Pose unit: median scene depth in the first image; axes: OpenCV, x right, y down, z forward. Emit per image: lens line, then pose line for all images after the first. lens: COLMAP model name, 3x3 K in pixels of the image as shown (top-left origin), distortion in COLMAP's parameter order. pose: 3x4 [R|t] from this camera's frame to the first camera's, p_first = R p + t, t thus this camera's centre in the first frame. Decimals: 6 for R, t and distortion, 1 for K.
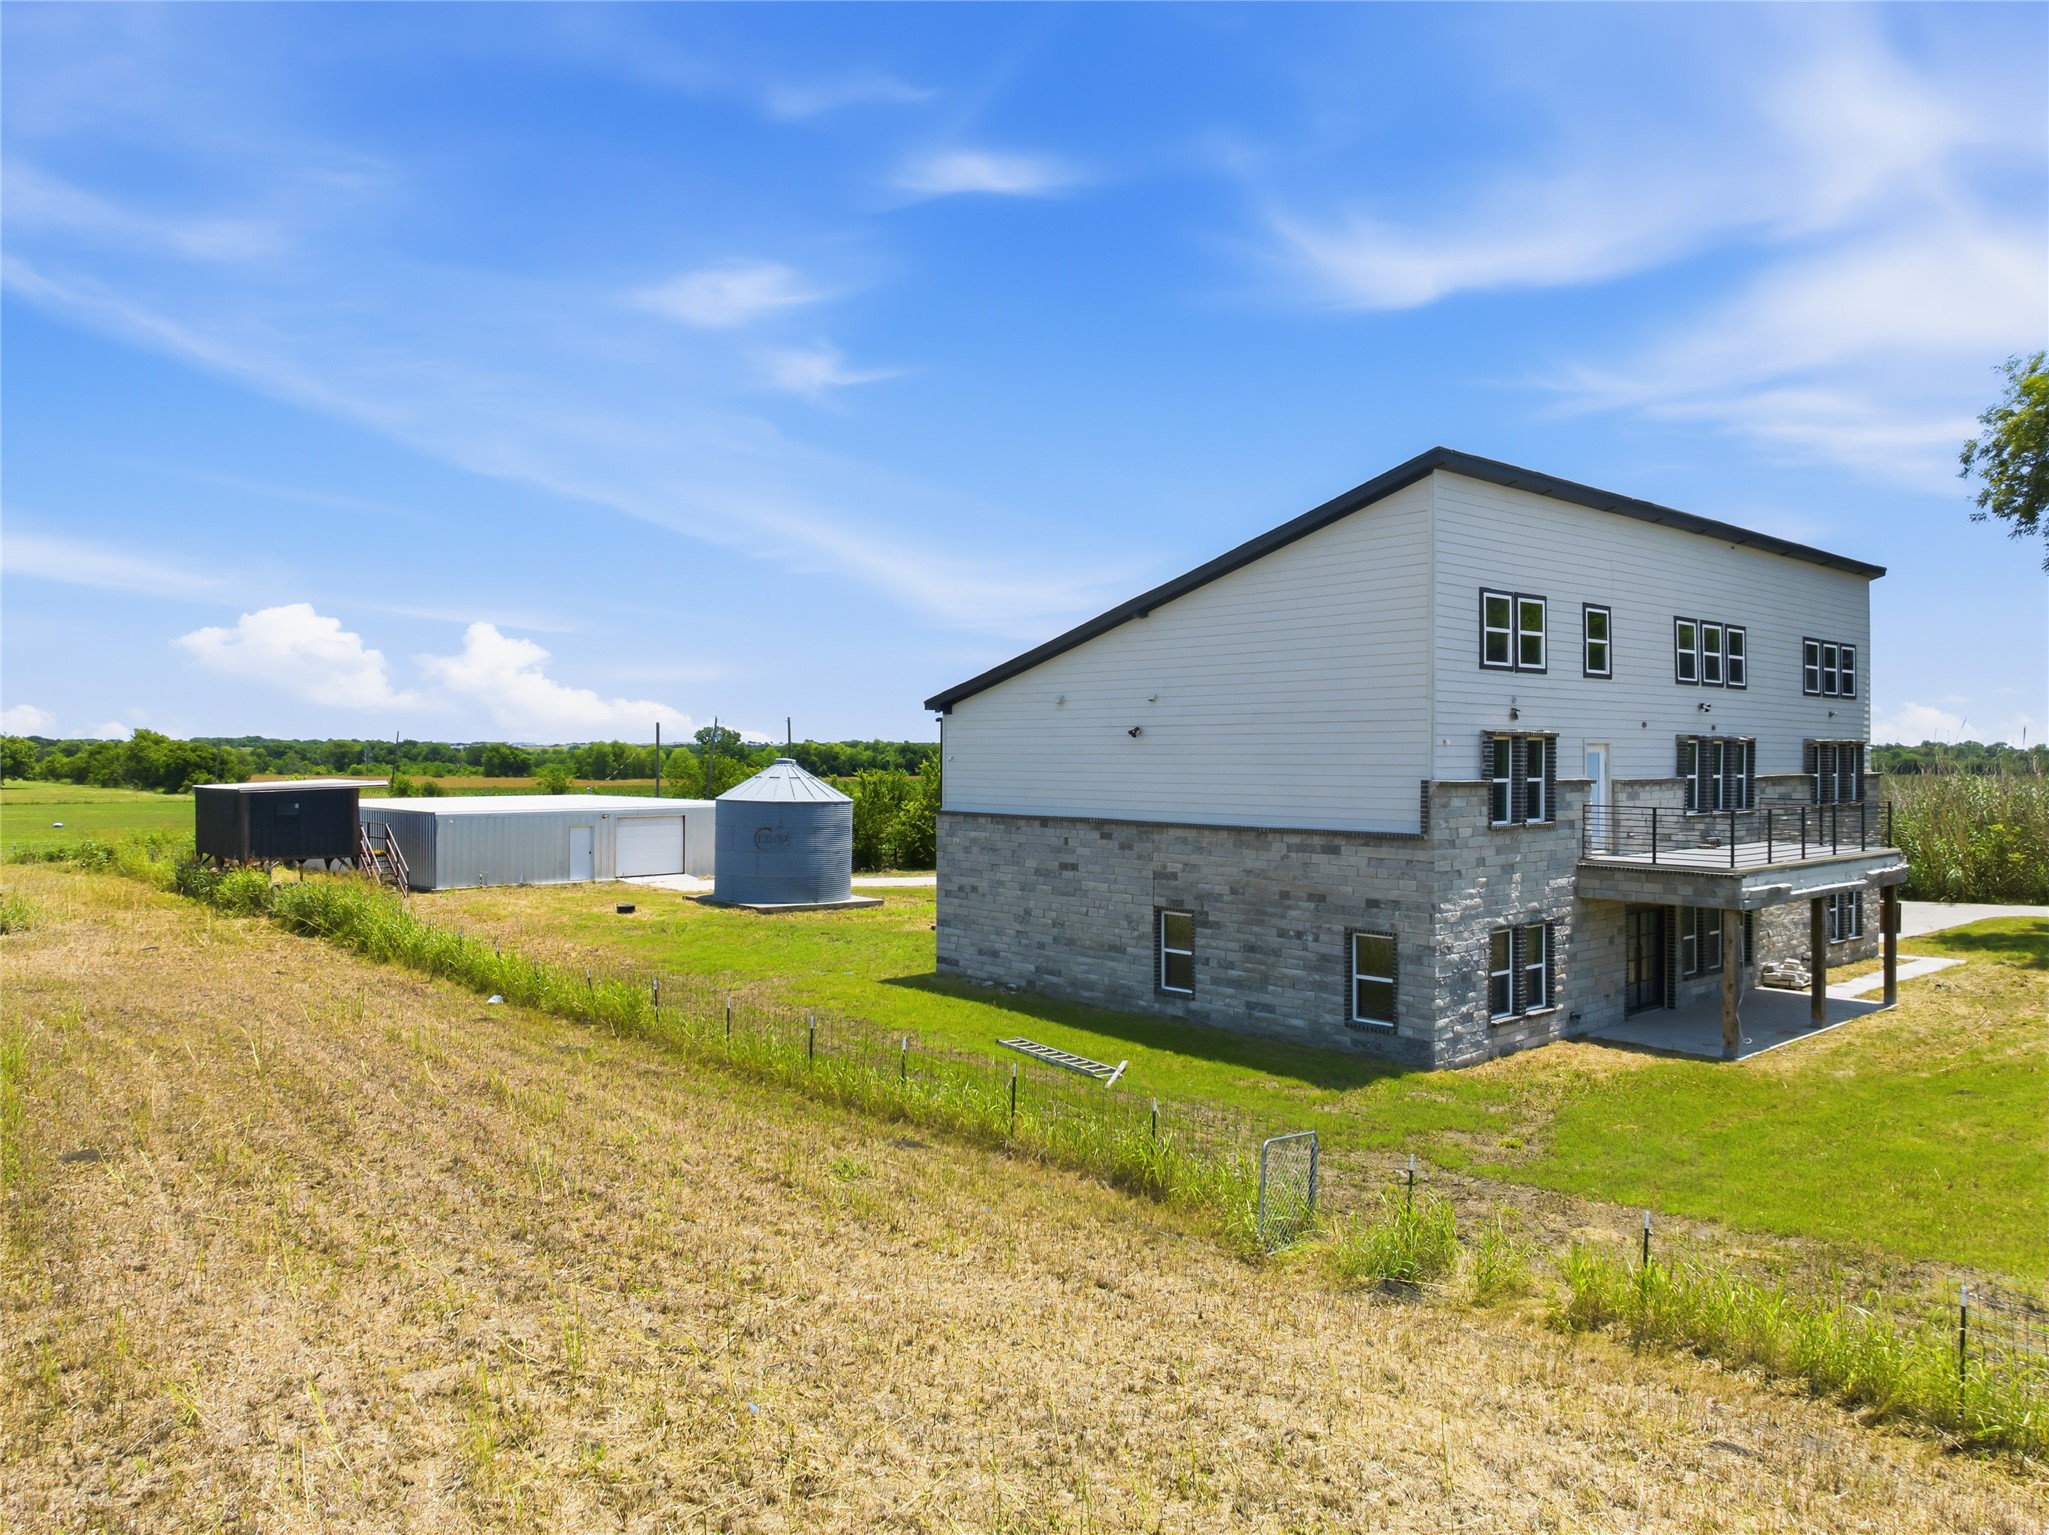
lens RADIAL K [[1443.9, 0, 1027.0], [0, 1443.9, 768.4], [0, 0, 1]] dist [-0.030877, -0.001793]
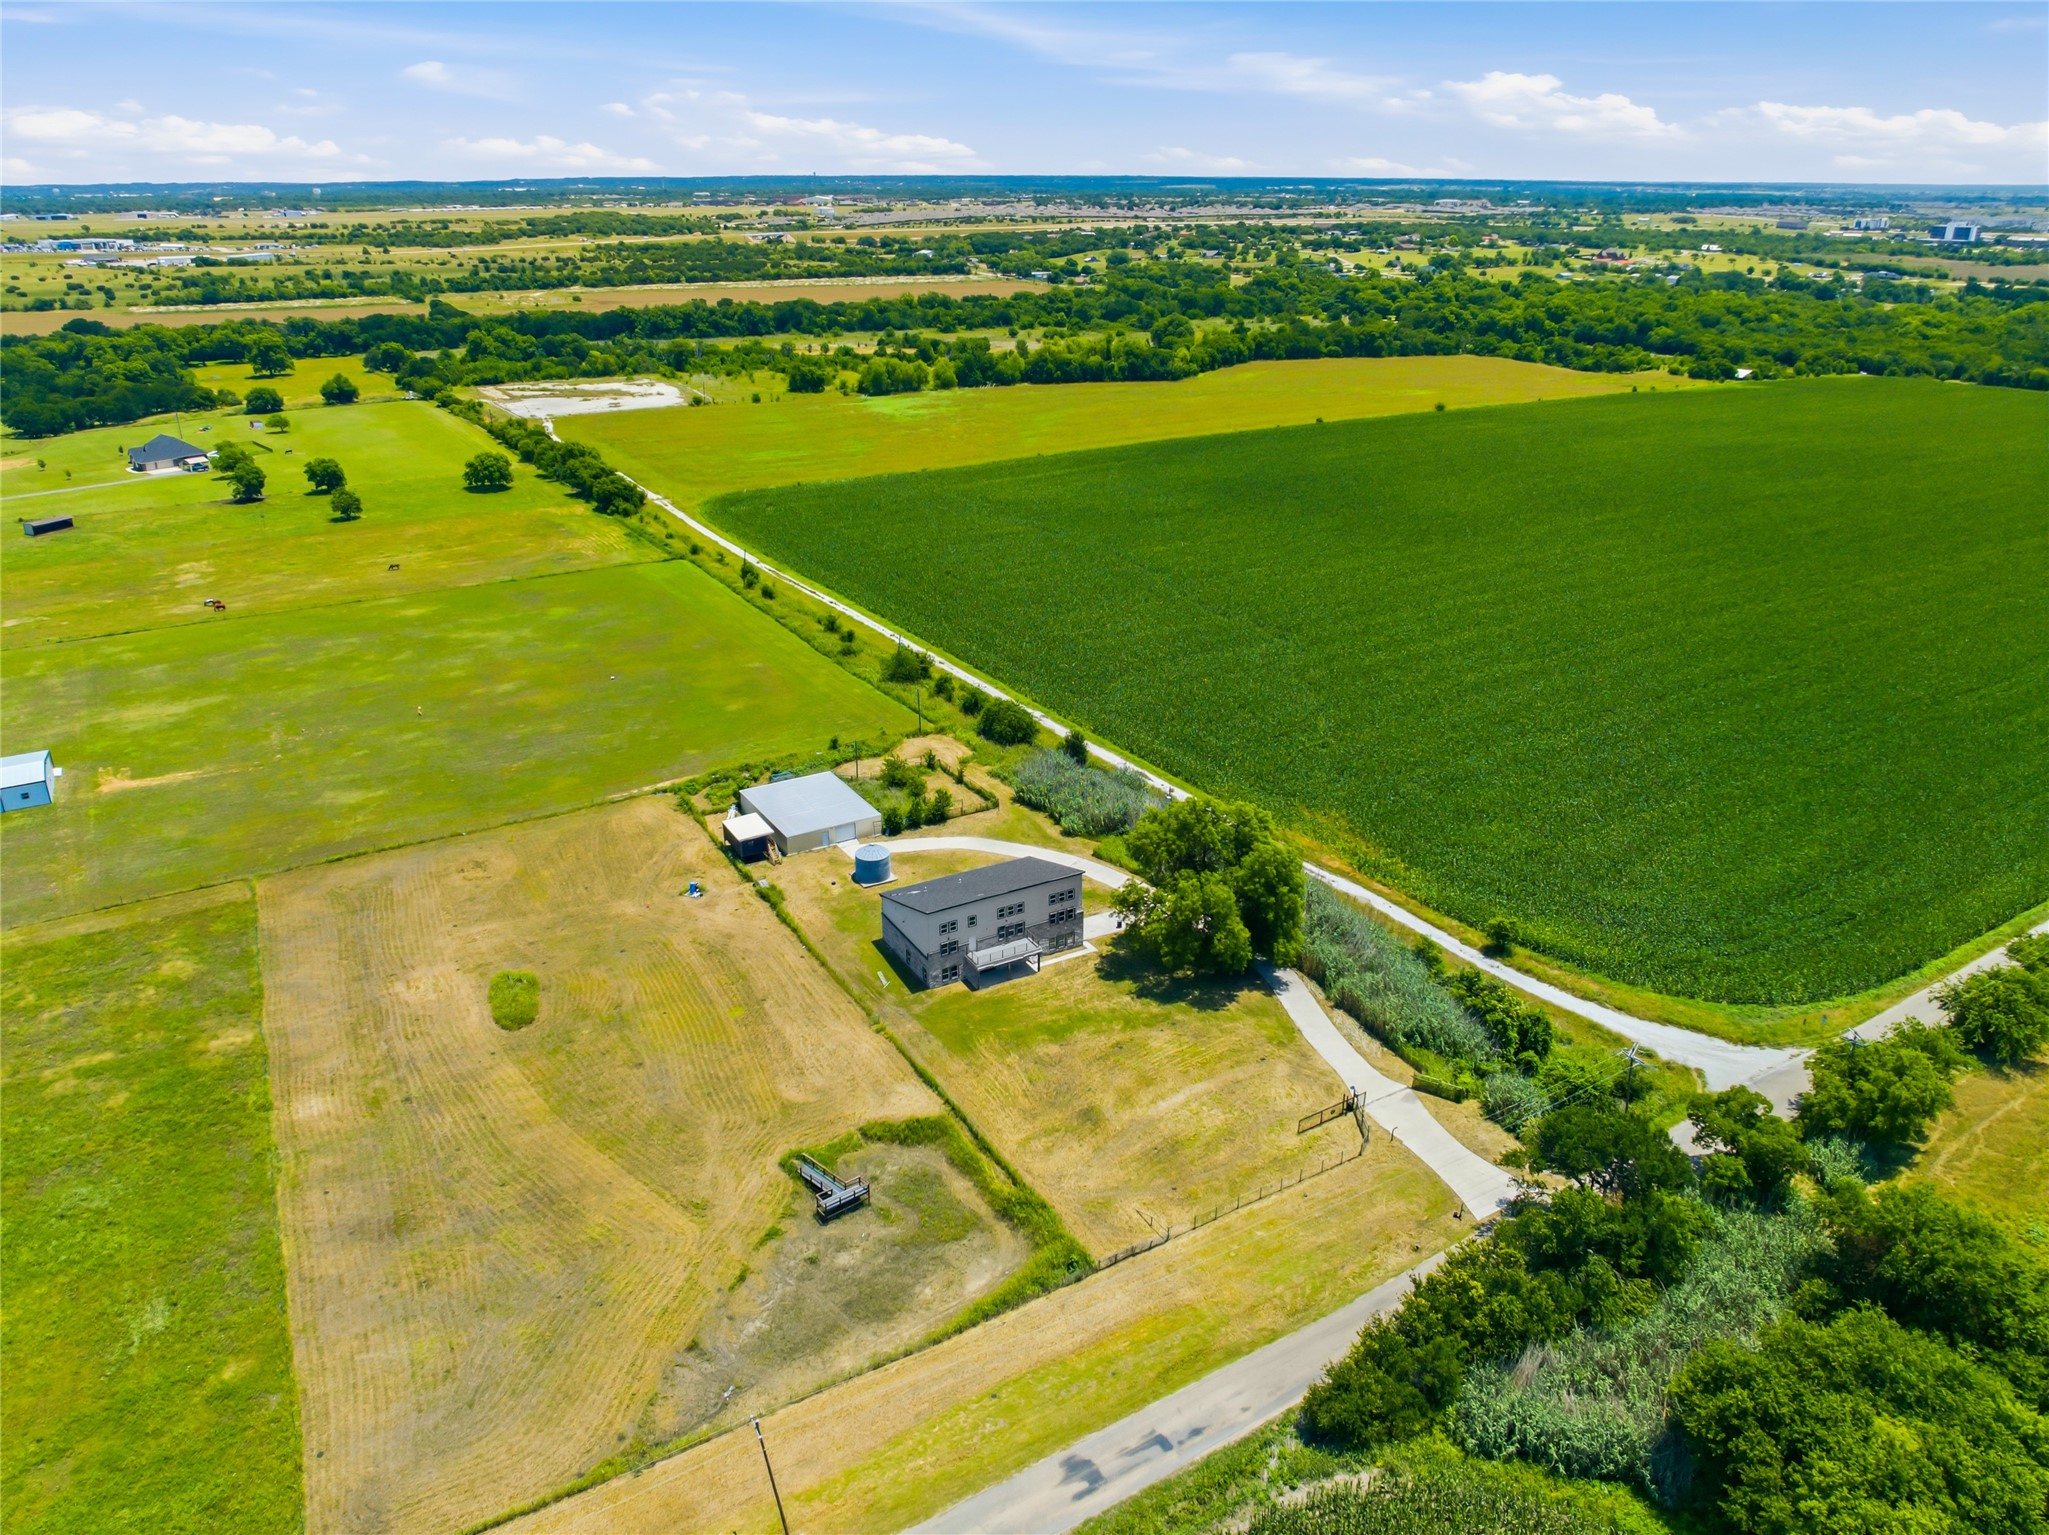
lens RADIAL K [[1443.9, 0, 1027.0], [0, 1443.9, 768.4], [0, 0, 1]] dist [-0.030877, -0.001793]
pose [[0.978731, 0.078517, -0.189527, 1.820516], [-0.000831, 0.925368, 0.379068, -3.155782], [0.205145, -0.370849, 0.905752, -4.461203]]
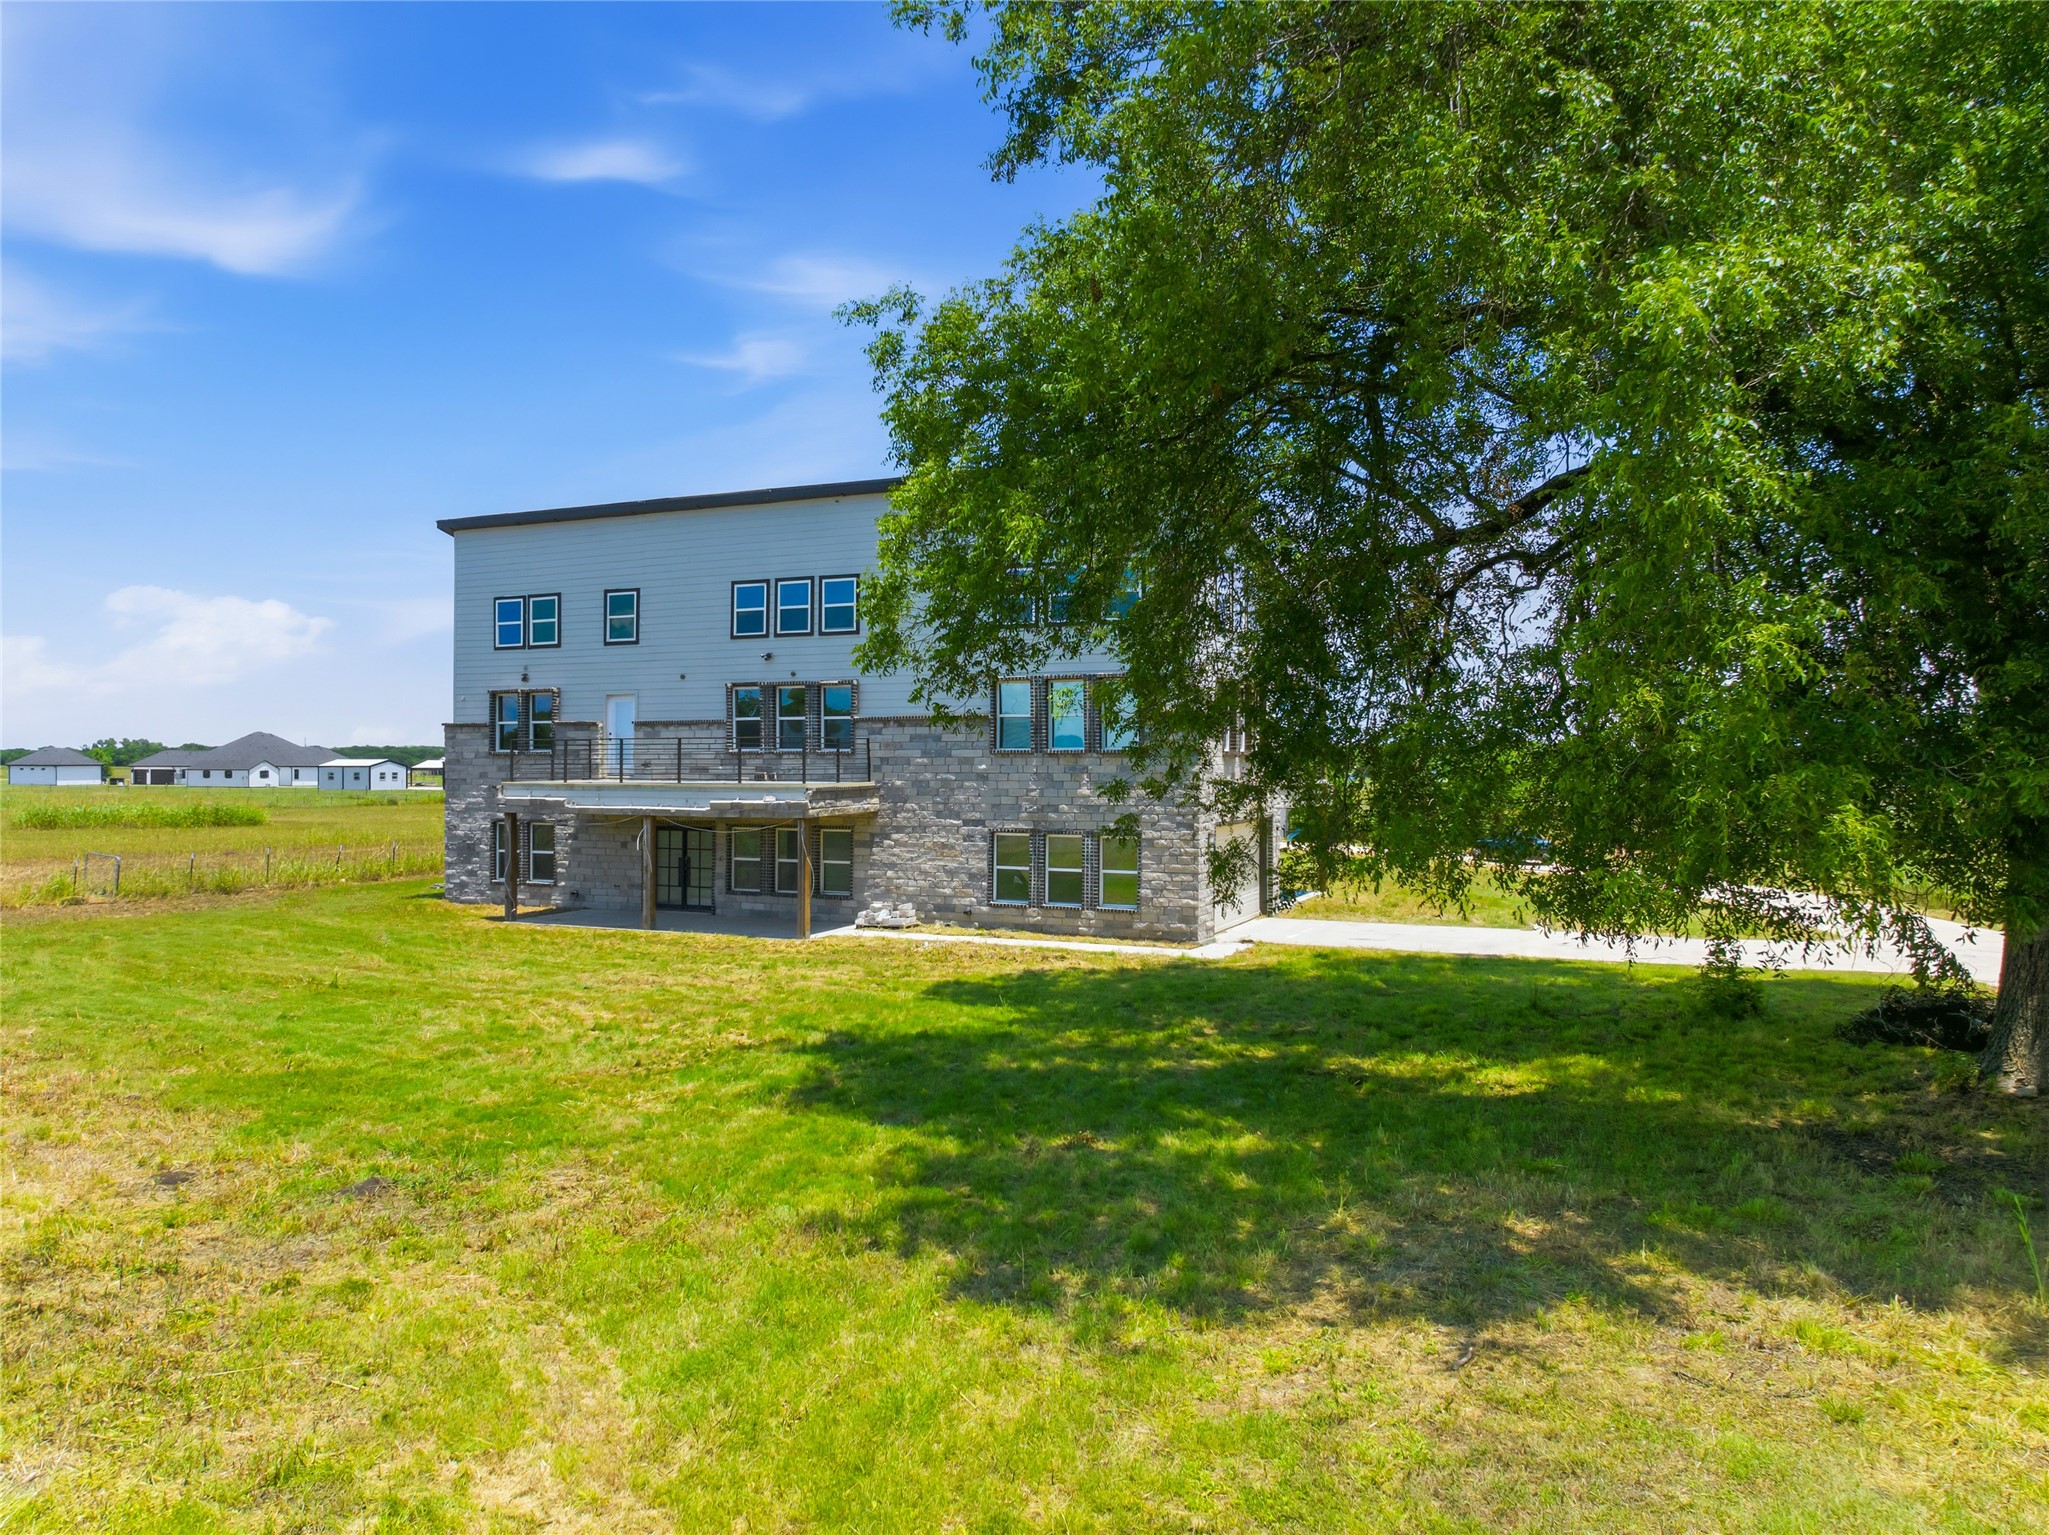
lens RADIAL K [[1443.9, 0, 1027.0], [0, 1443.9, 768.4], [0, 0, 1]] dist [-0.030877, -0.001793]
pose [[0.412803, 0.001522, -0.910819, 1.843858], [-0.006295, 0.999979, -0.001182, 0.052327], [0.910799, 0.006221, 0.412804, 0.836561]]
